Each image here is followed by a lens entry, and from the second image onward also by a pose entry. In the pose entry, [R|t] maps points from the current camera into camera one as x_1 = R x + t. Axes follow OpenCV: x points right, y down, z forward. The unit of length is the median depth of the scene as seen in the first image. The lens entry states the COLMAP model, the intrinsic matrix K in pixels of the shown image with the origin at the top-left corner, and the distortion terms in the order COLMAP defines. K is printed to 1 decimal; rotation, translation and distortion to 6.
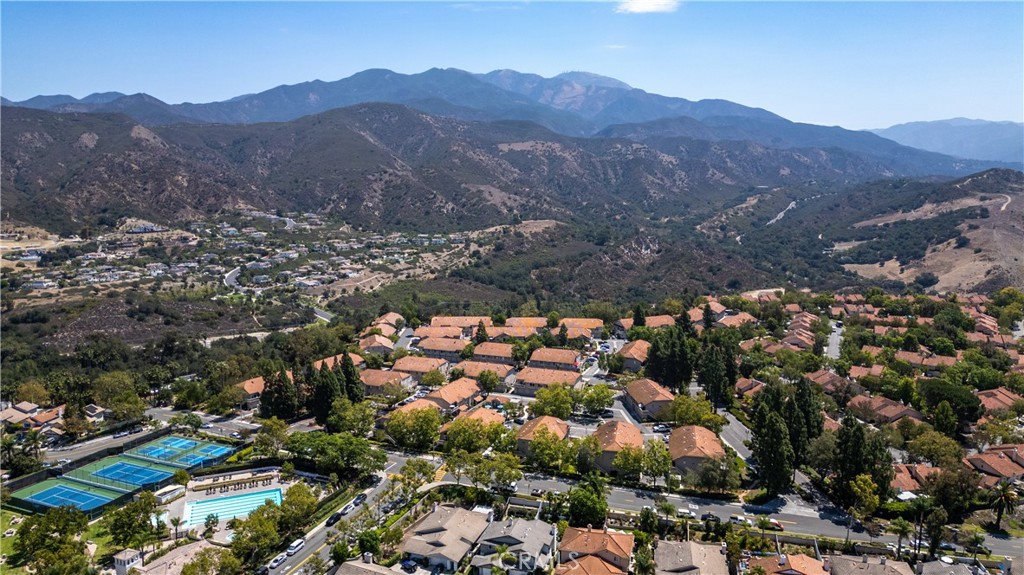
lens RADIAL K [[715.7, 0, 512.0], [0, 715.7, 287.5], [0, 0, 1]] dist [0.090165, -0.096897]
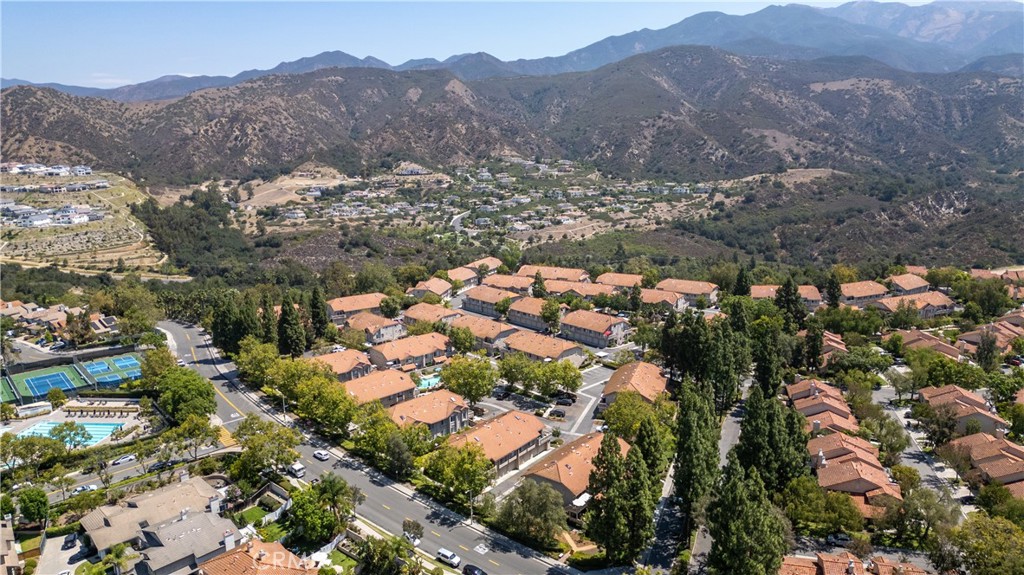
lens RADIAL K [[715.7, 0, 512.0], [0, 715.7, 287.5], [0, 0, 1]] dist [0.090165, -0.096897]
pose [[0.902332, 0.087496, -0.422069, 0.091162], [-0.060308, 0.995177, 0.077372, 0.000445], [0.426803, -0.044361, 0.903256, 0.068421]]
